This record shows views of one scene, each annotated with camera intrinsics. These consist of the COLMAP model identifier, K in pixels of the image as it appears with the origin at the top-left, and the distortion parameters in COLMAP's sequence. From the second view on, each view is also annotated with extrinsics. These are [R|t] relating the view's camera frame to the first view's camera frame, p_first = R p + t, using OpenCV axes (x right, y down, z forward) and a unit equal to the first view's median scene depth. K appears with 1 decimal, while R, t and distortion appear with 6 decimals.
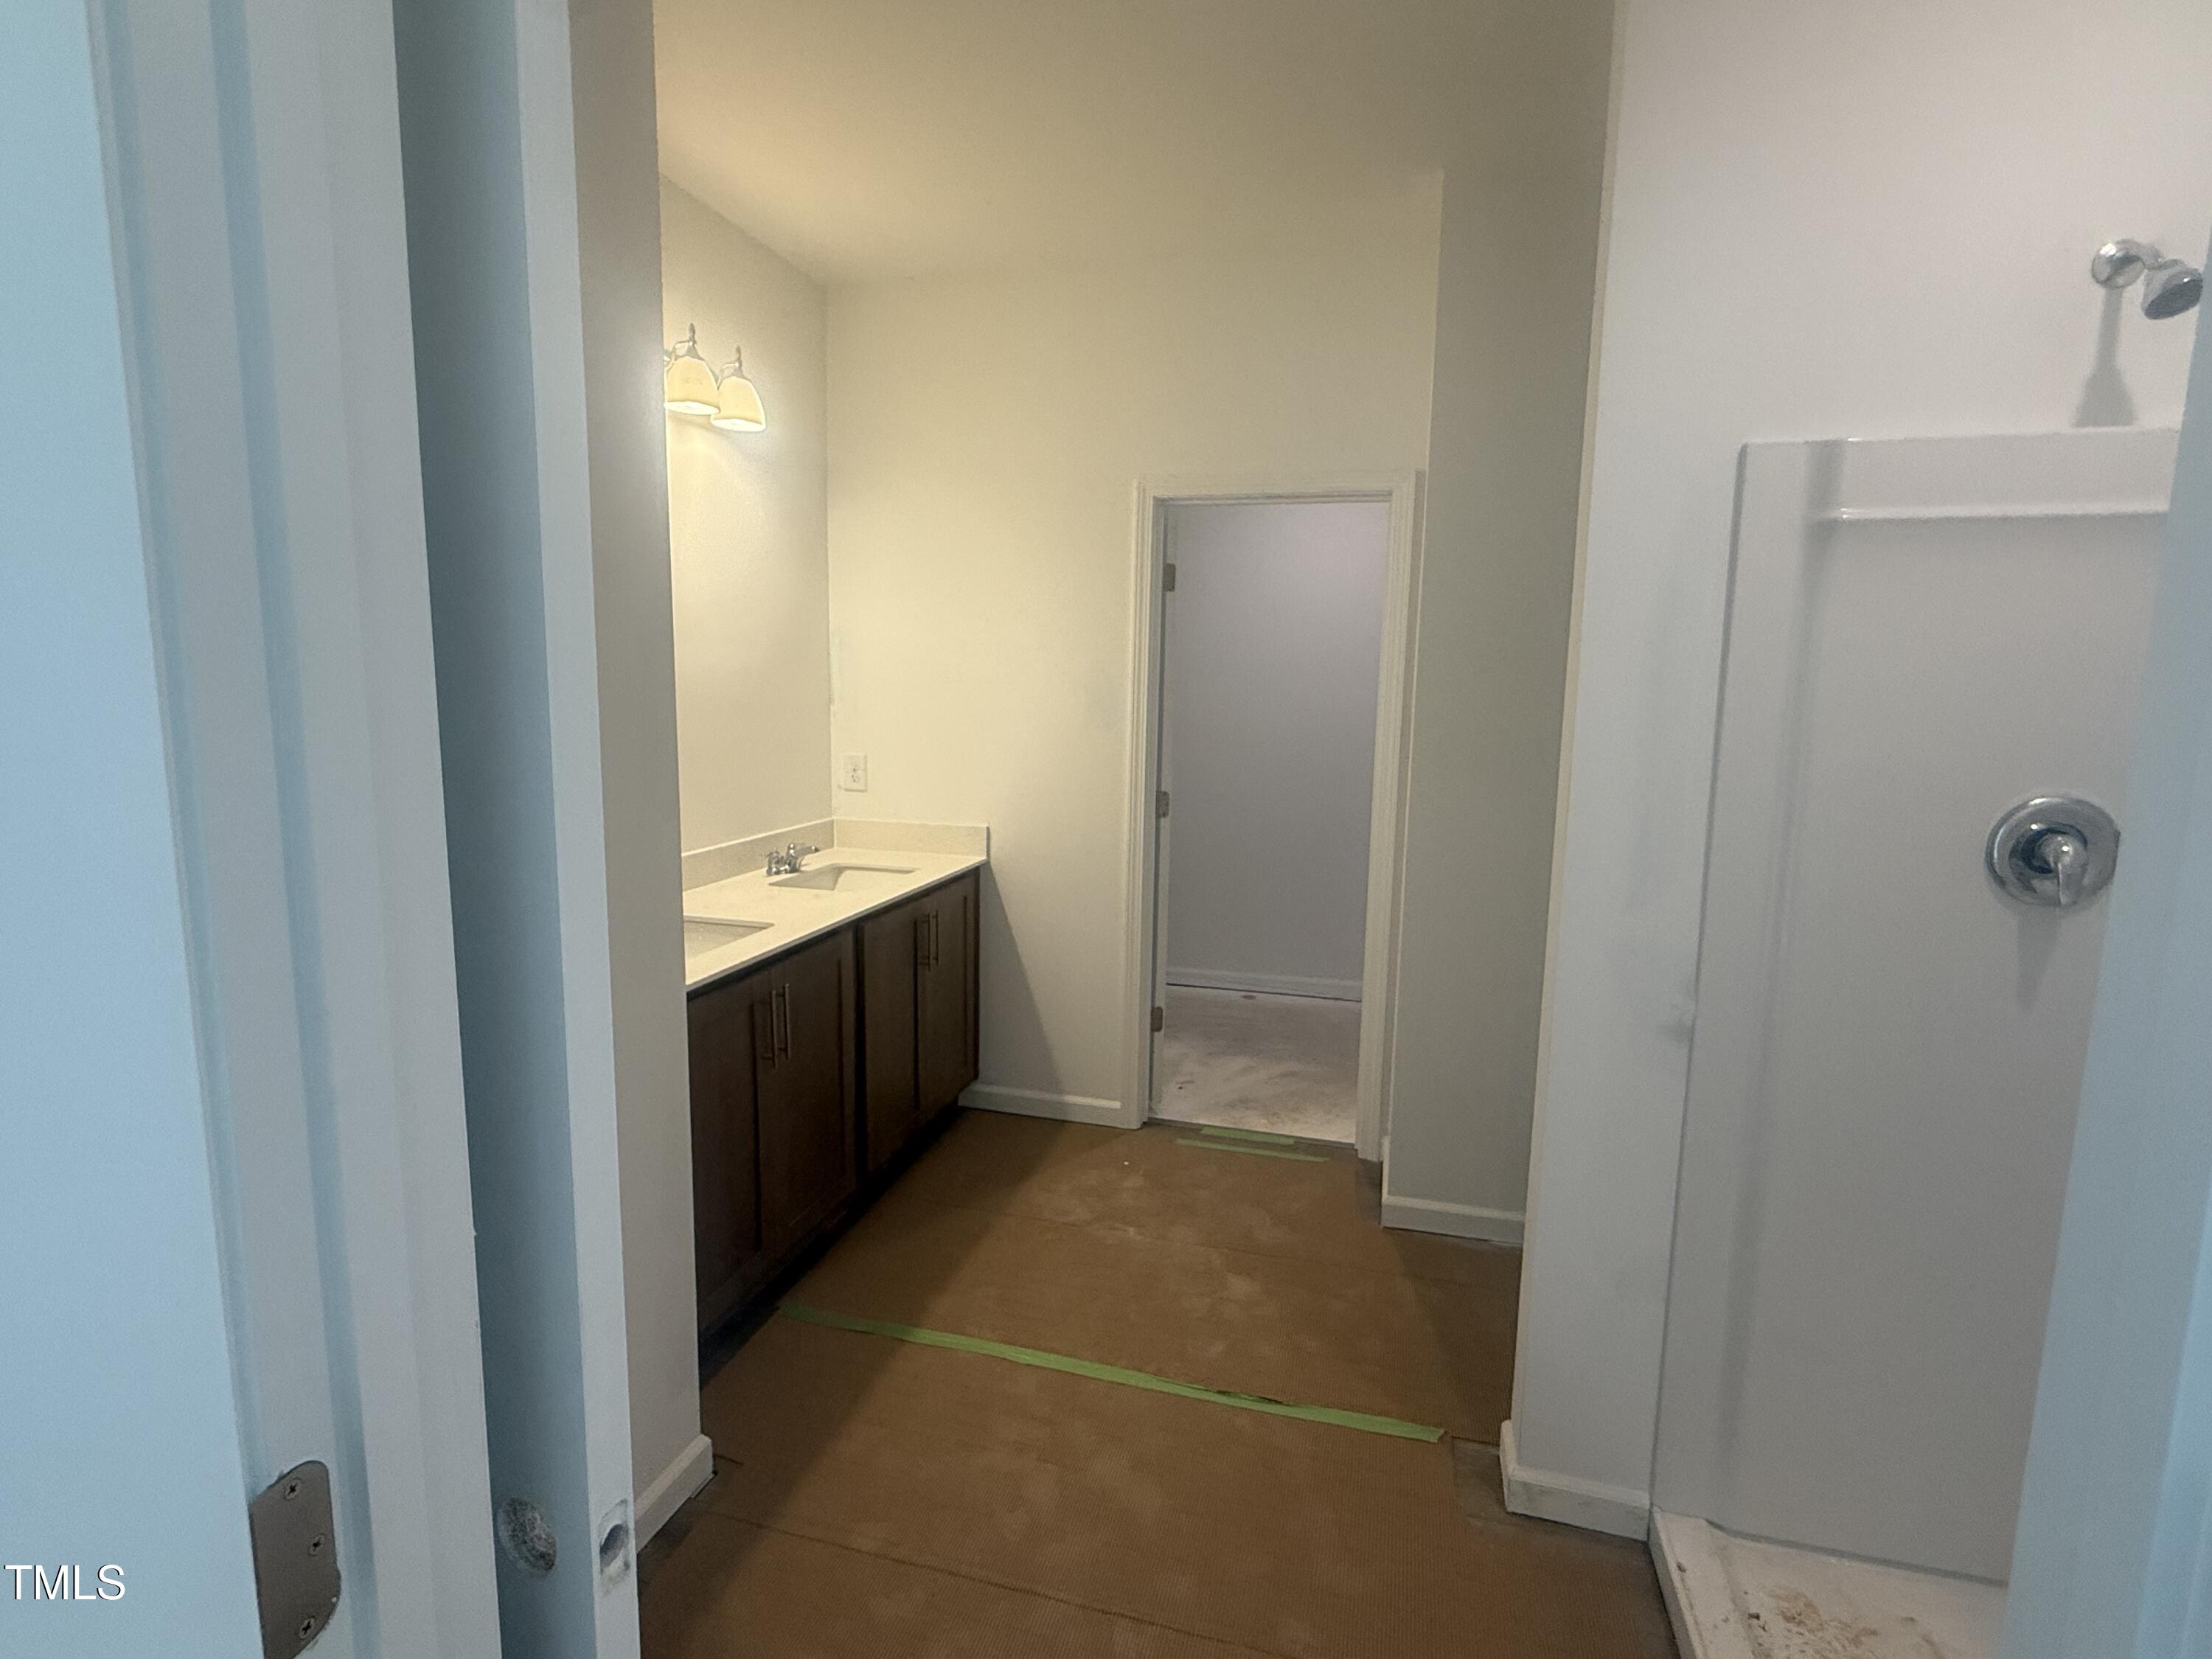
lens RADIAL K [[1085.4, 0, 1101.3], [0, 1085.4, 830.4], [0, 0, 1]] dist [0.000364, -0.000789]
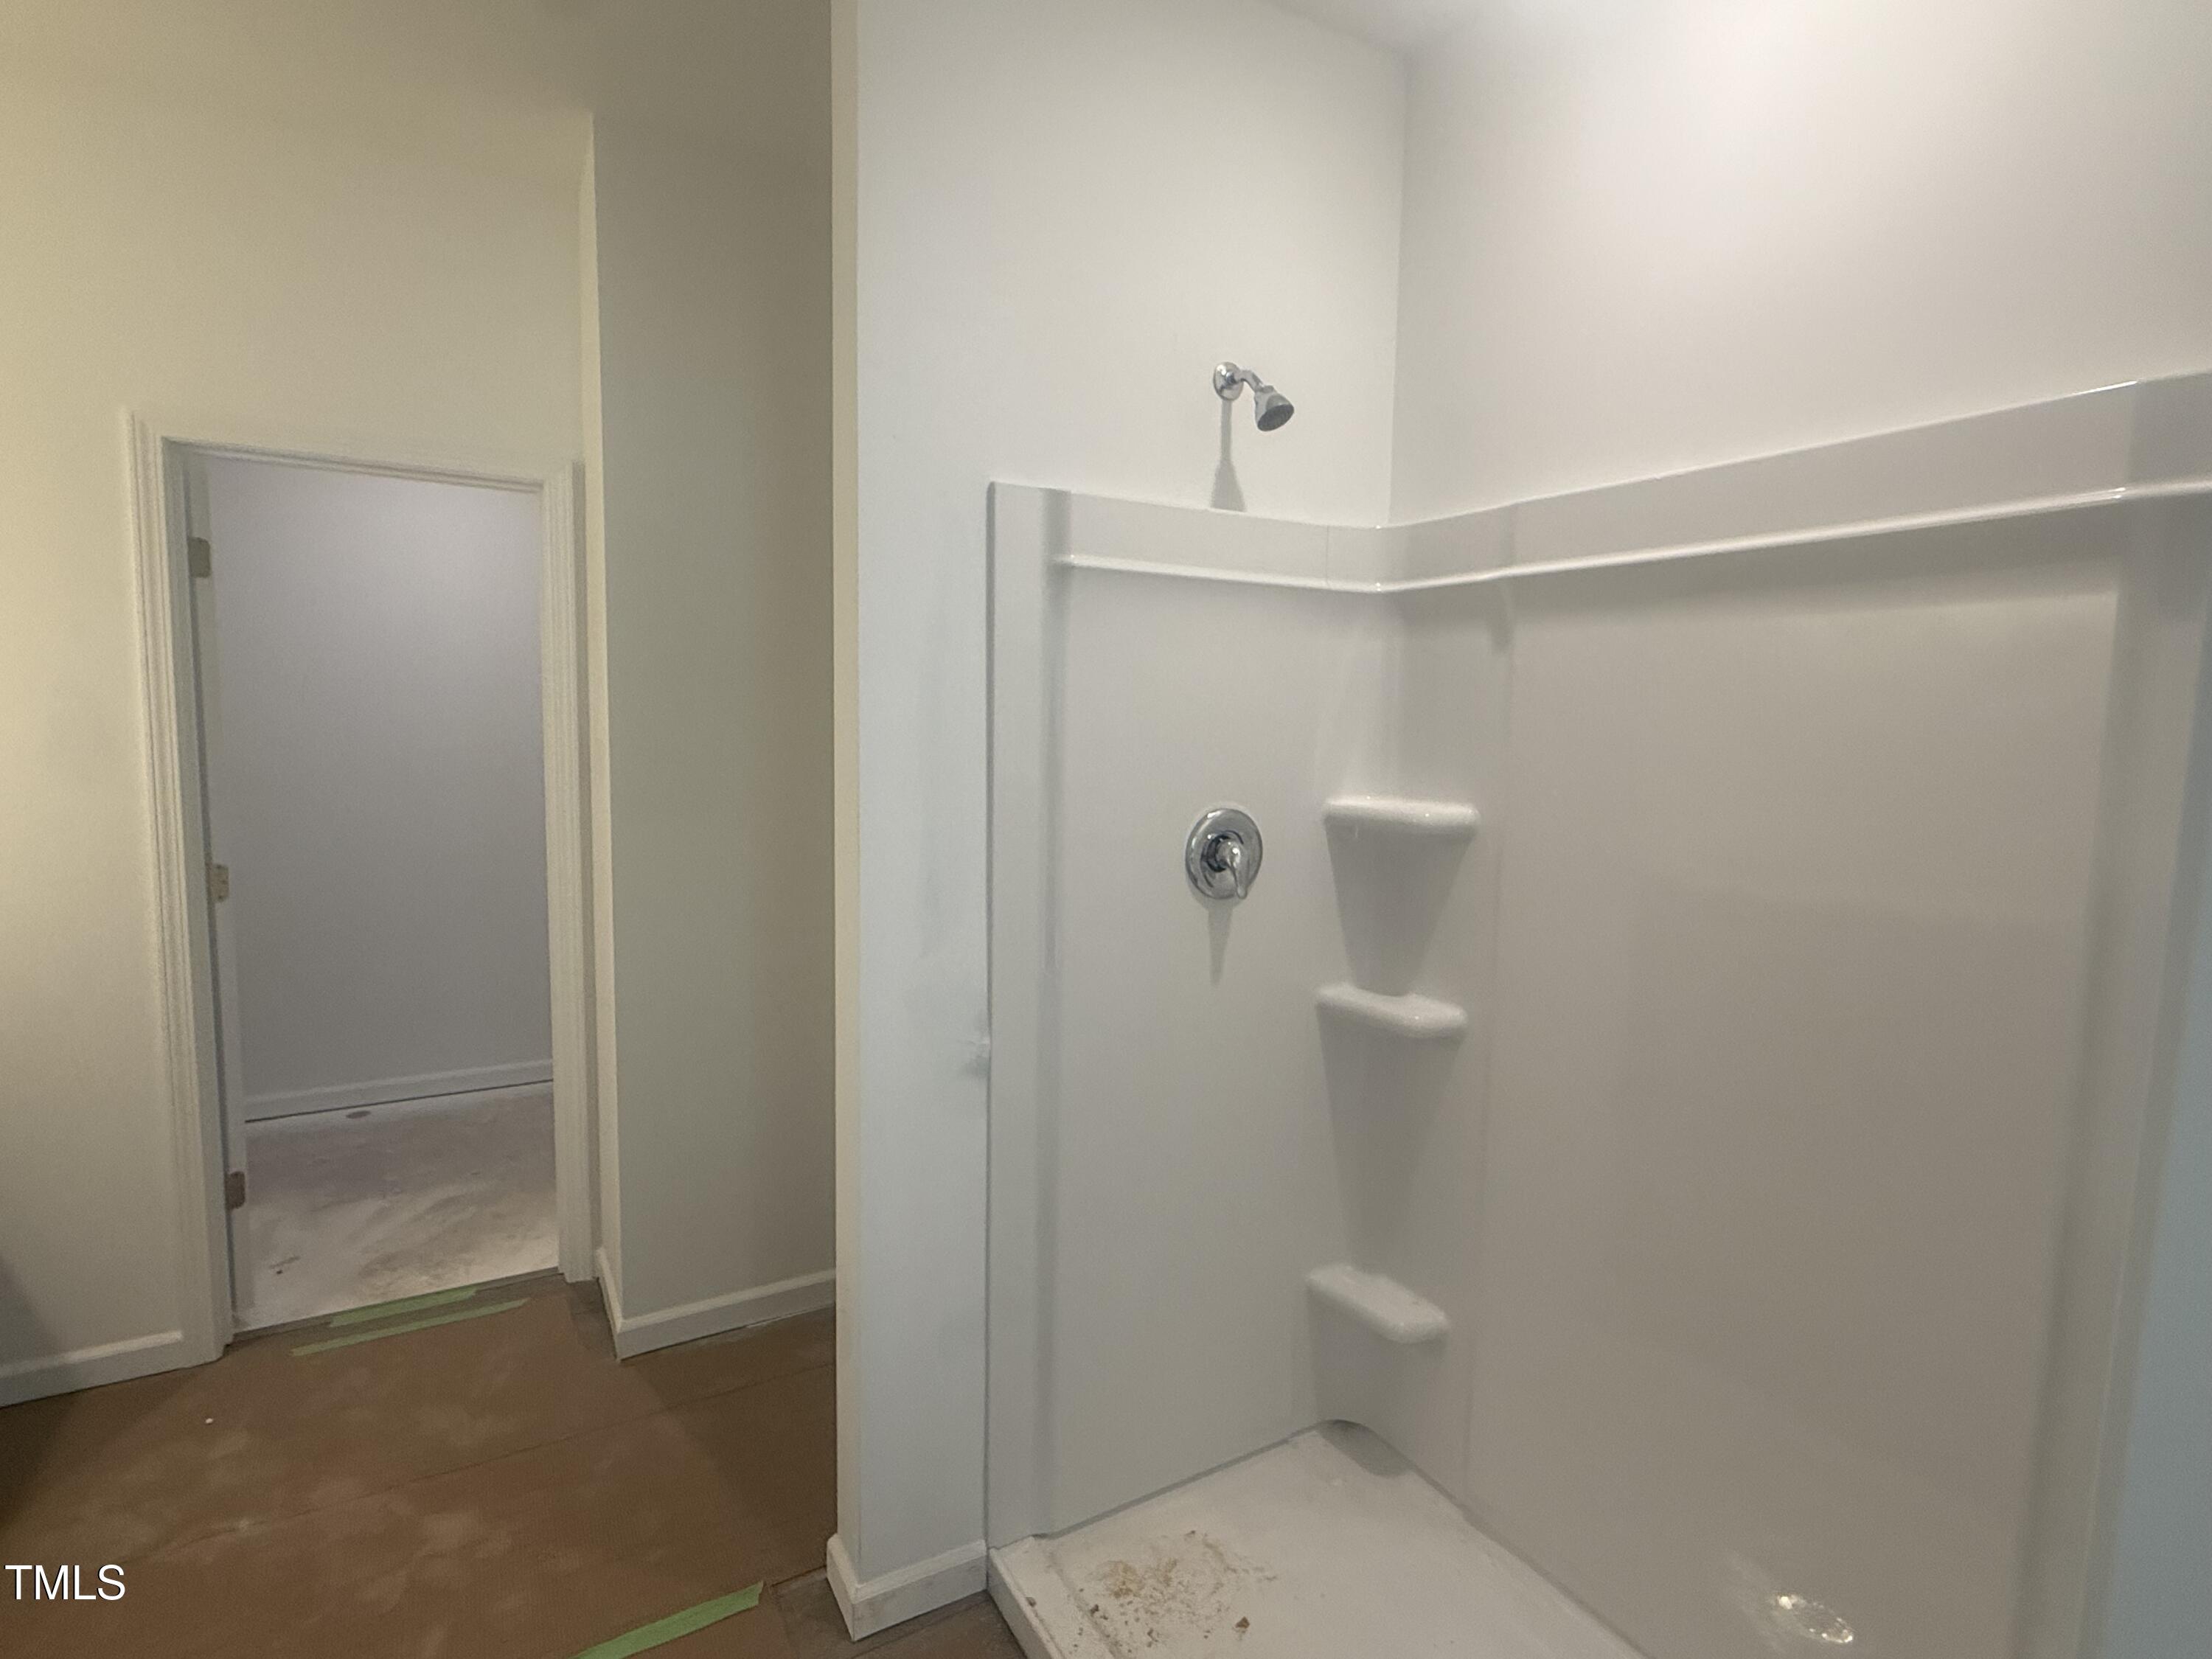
lens RADIAL K [[1085.4, 0, 1109.5], [0, 1085.4, 829.8], [0, 0, 1]] dist [0.000364, -0.000789]
pose [[0.700893, -0.074030, 0.709414, -0.041309], [0.090505, 0.995790, 0.014496, -0.020089], [-0.707501, 0.054046, 0.704643, 0.125441]]
